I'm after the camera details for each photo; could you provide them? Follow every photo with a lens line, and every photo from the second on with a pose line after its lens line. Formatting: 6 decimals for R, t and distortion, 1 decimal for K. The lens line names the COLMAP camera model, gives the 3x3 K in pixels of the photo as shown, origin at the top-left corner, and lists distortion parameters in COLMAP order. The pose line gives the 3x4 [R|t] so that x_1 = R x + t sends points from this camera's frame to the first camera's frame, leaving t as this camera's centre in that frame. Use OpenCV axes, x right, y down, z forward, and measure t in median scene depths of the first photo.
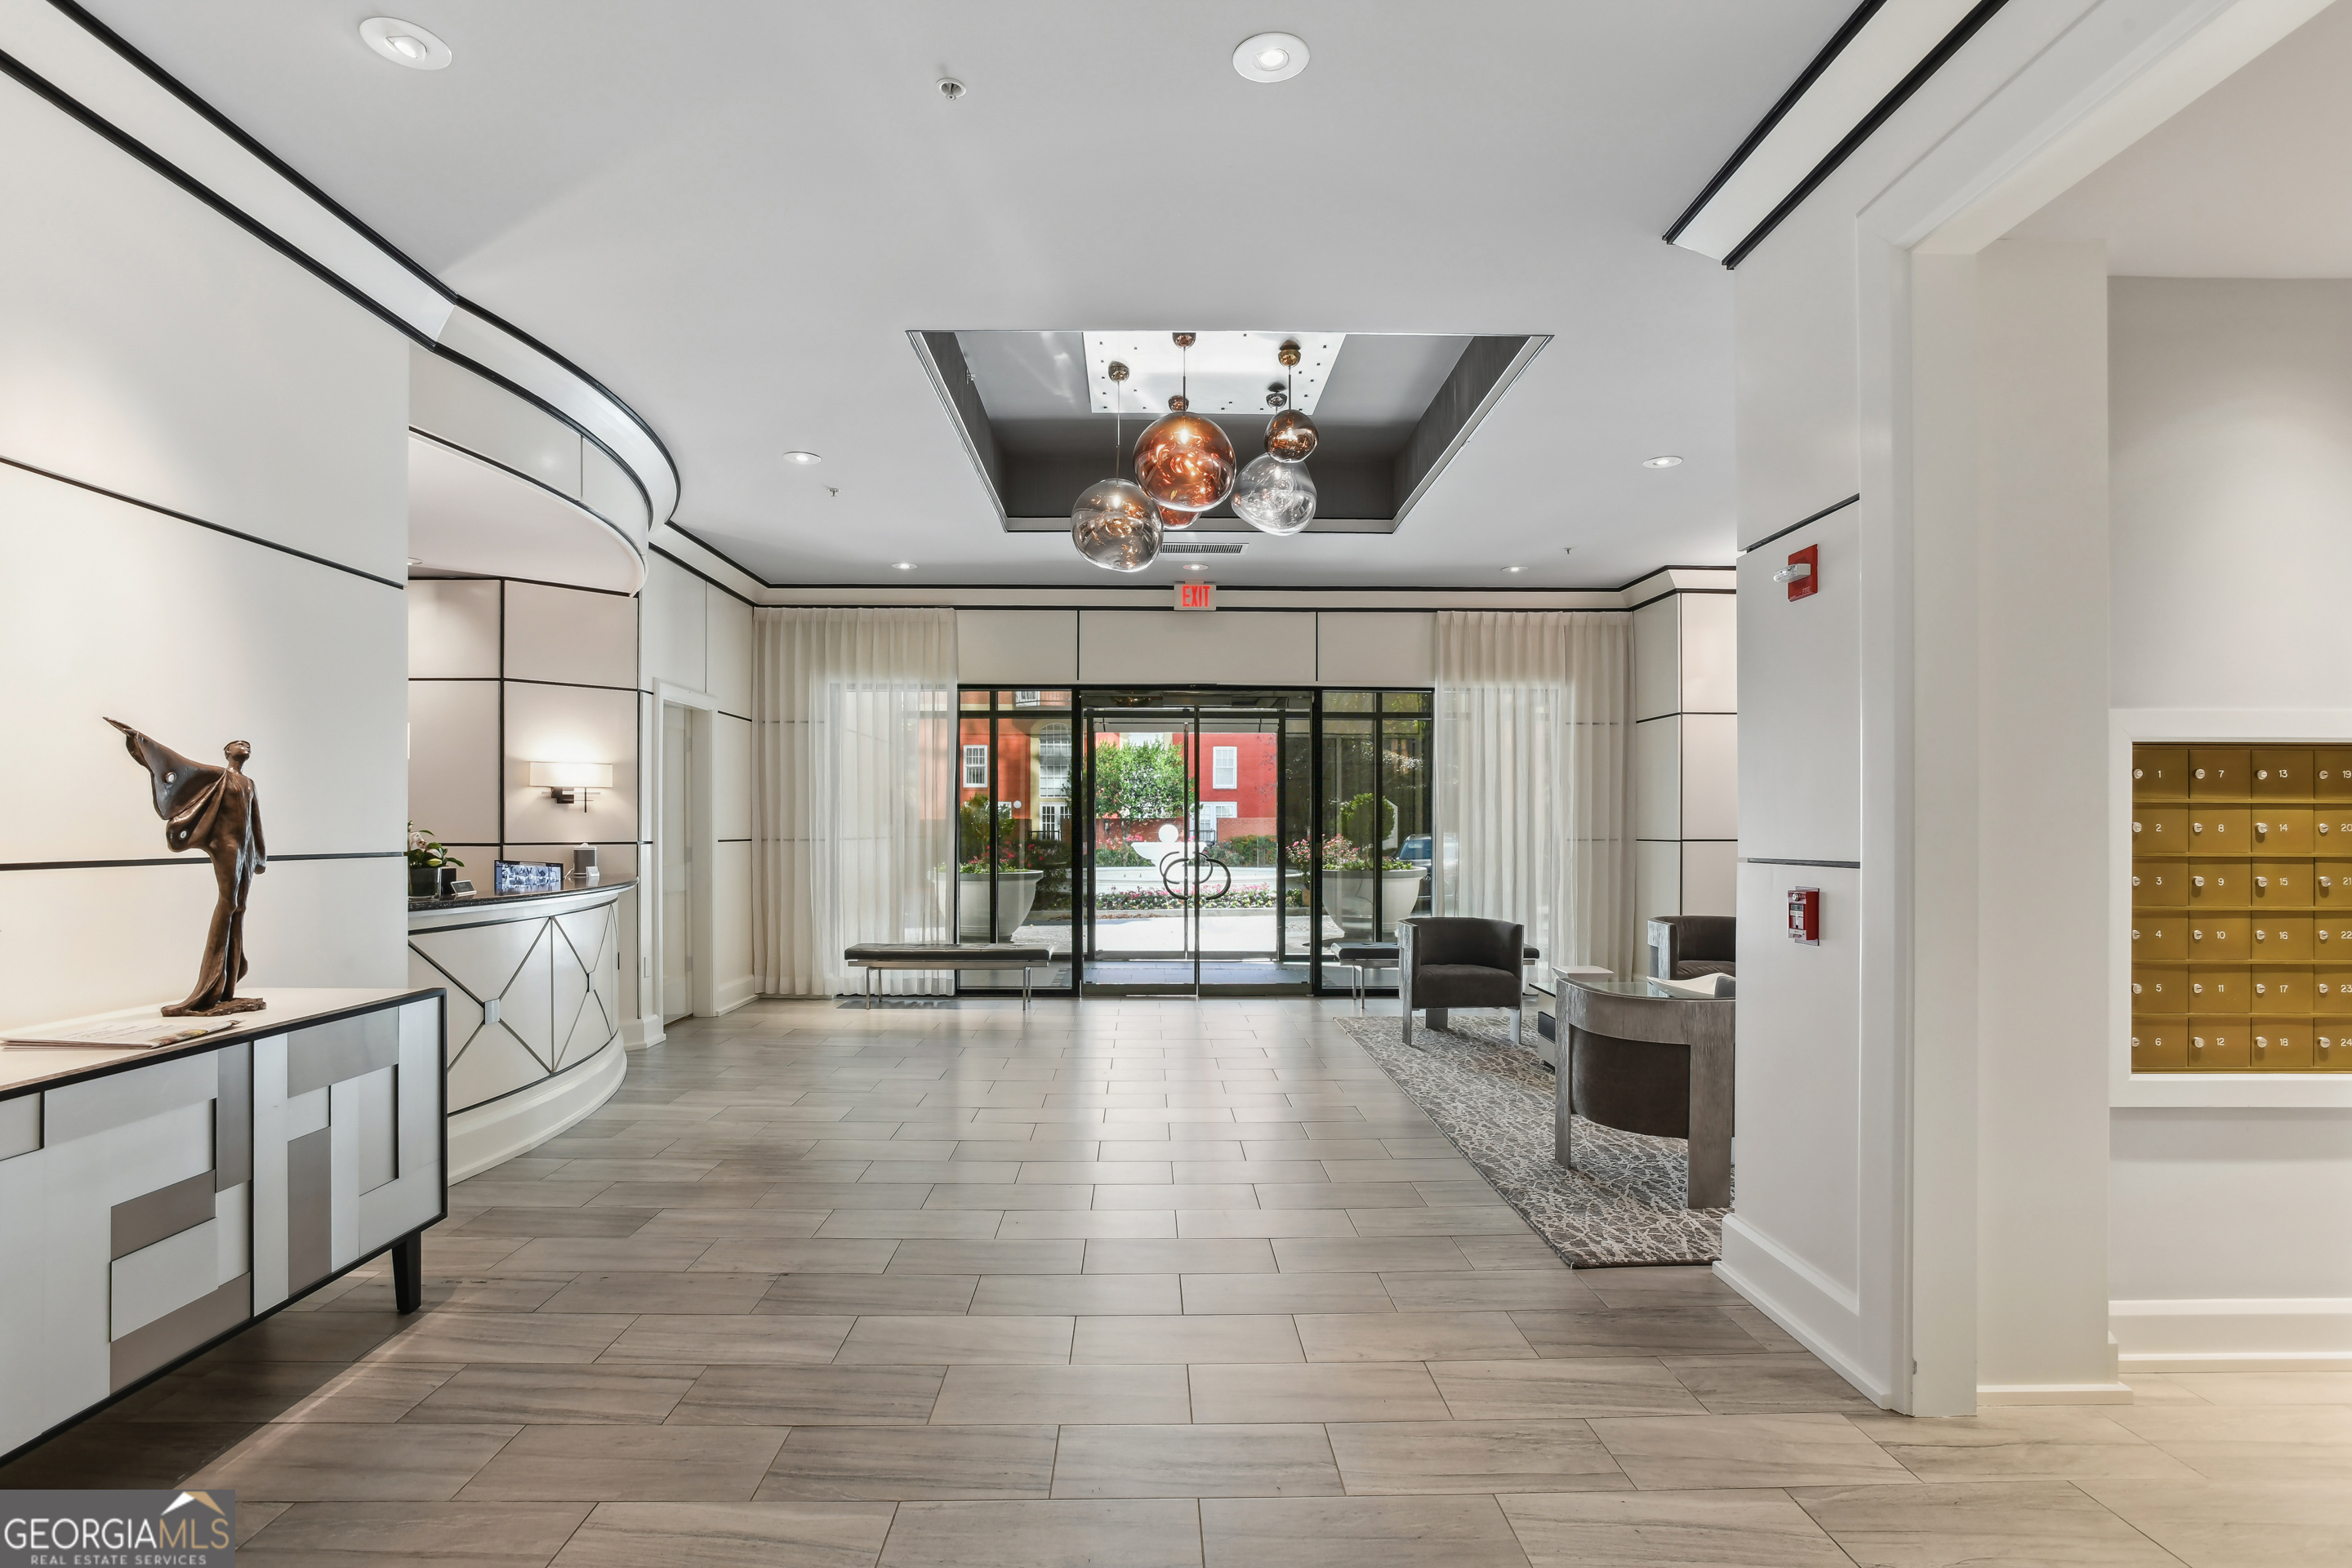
lens RADIAL K [[1177.3, 0, 1155.5], [0, 1177.3, 819.0], [0, 0, 1]] dist [-0.064787, 0.025228]
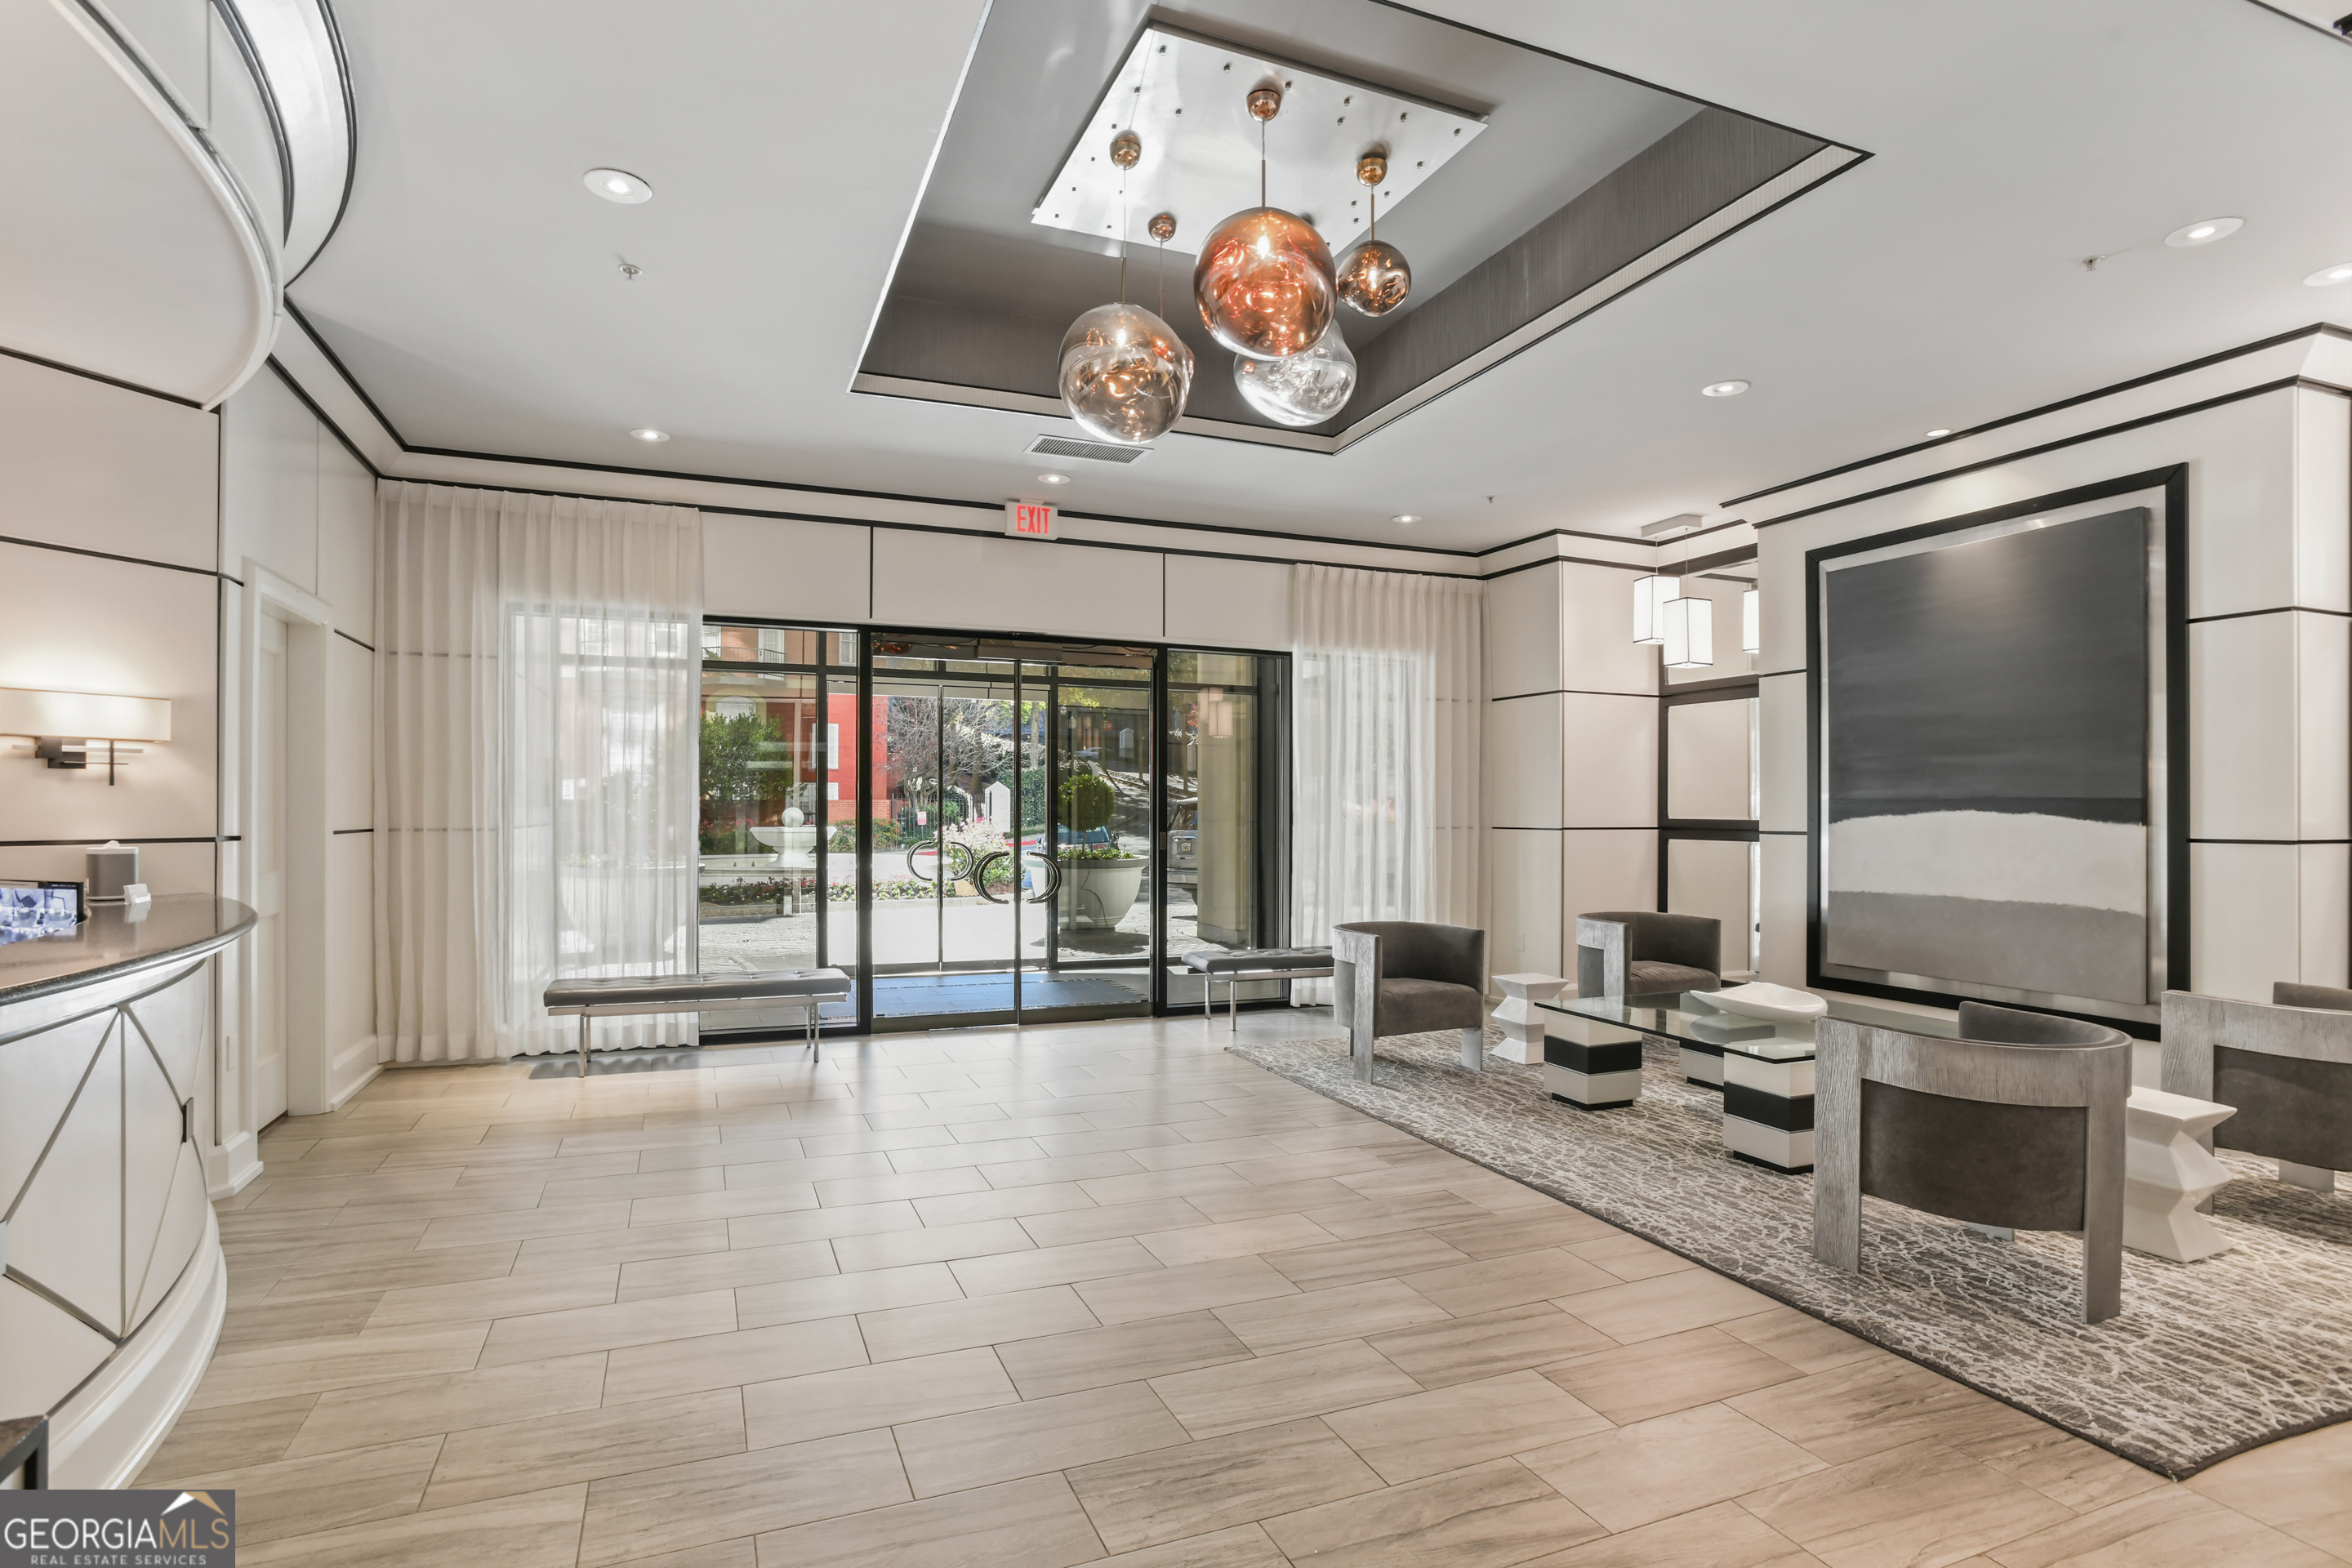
lens RADIAL K [[1174.5, 0, 1166.2], [0, 1174.5, 799.0], [0, 0, 1]] dist [-0.050237, 0.024075]
pose [[0.931361, 0.006474, 0.364040, -0.181450], [-0.005733, 0.999979, -0.003115, -0.000279], [-0.364053, 0.000814, 0.931378, 0.253664]]
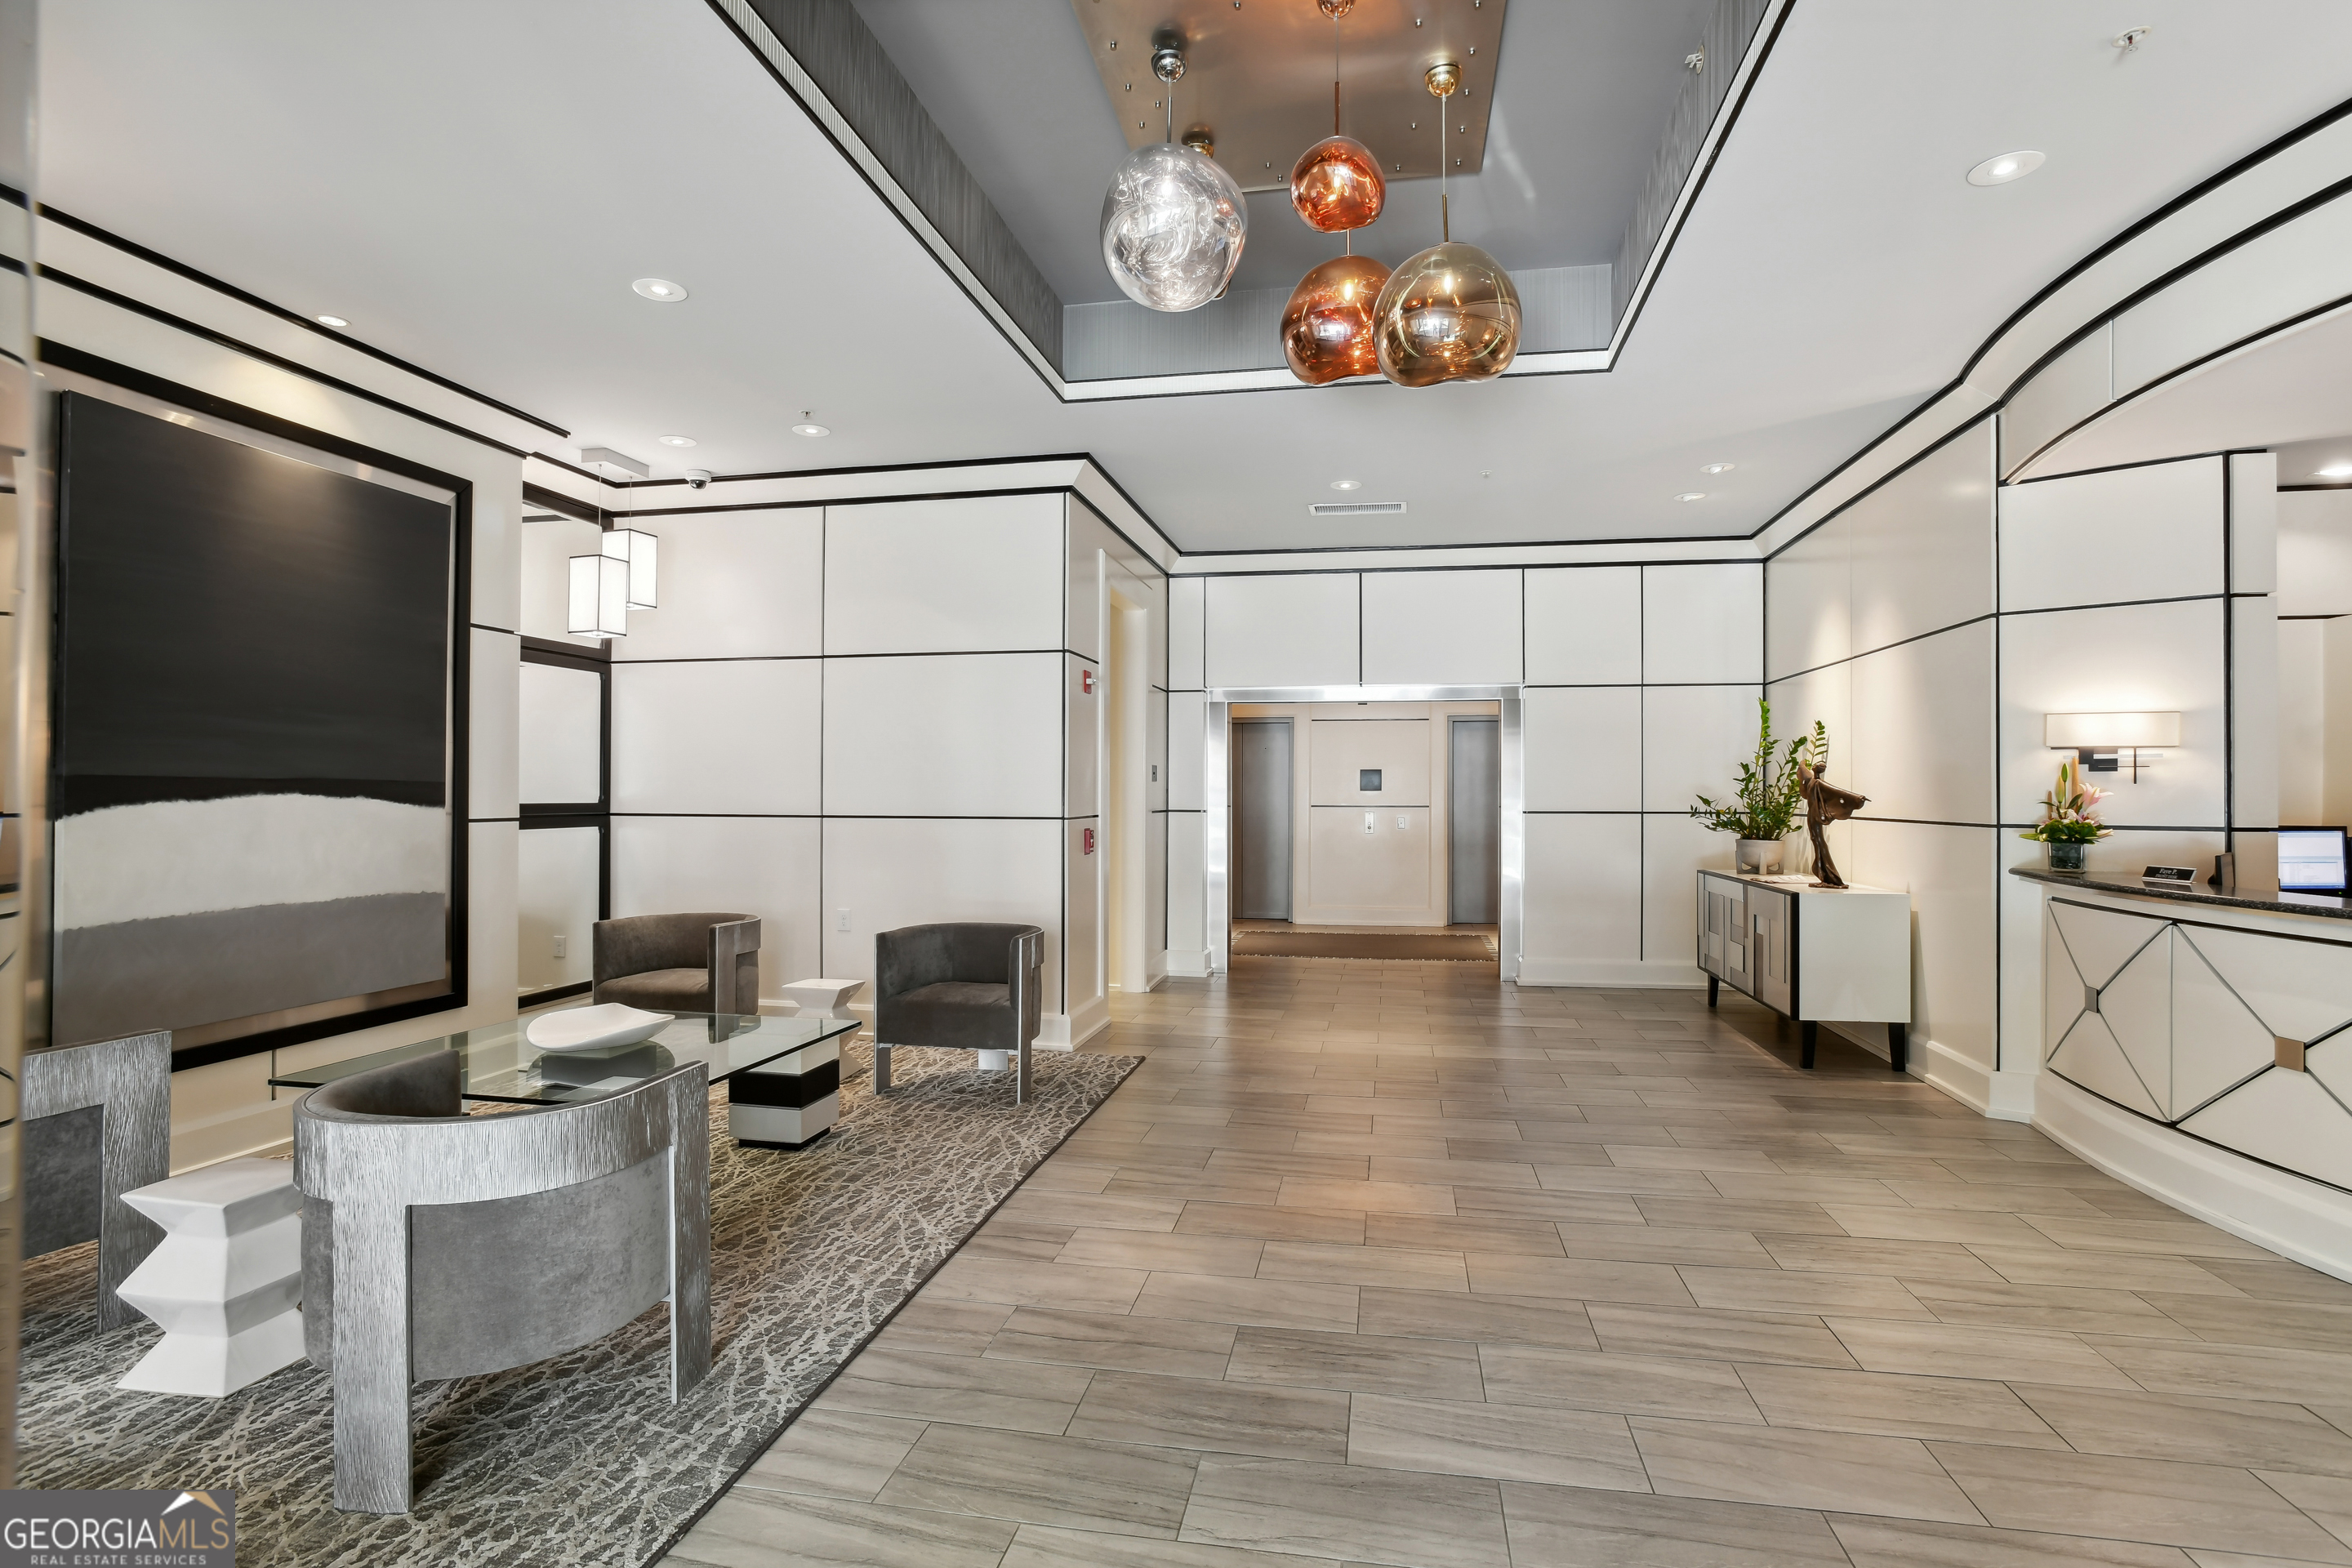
lens RADIAL K [[1174.5, 0, 1166.2], [0, 1174.5, 799.0], [0, 0, 1]] dist [-0.050237, 0.024075]
pose [[-0.979982, -0.004064, 0.199047, -0.006718], [-0.004883, 0.999982, -0.003626, 0.003987], [-0.199029, -0.004526, -0.979983, 1.152905]]
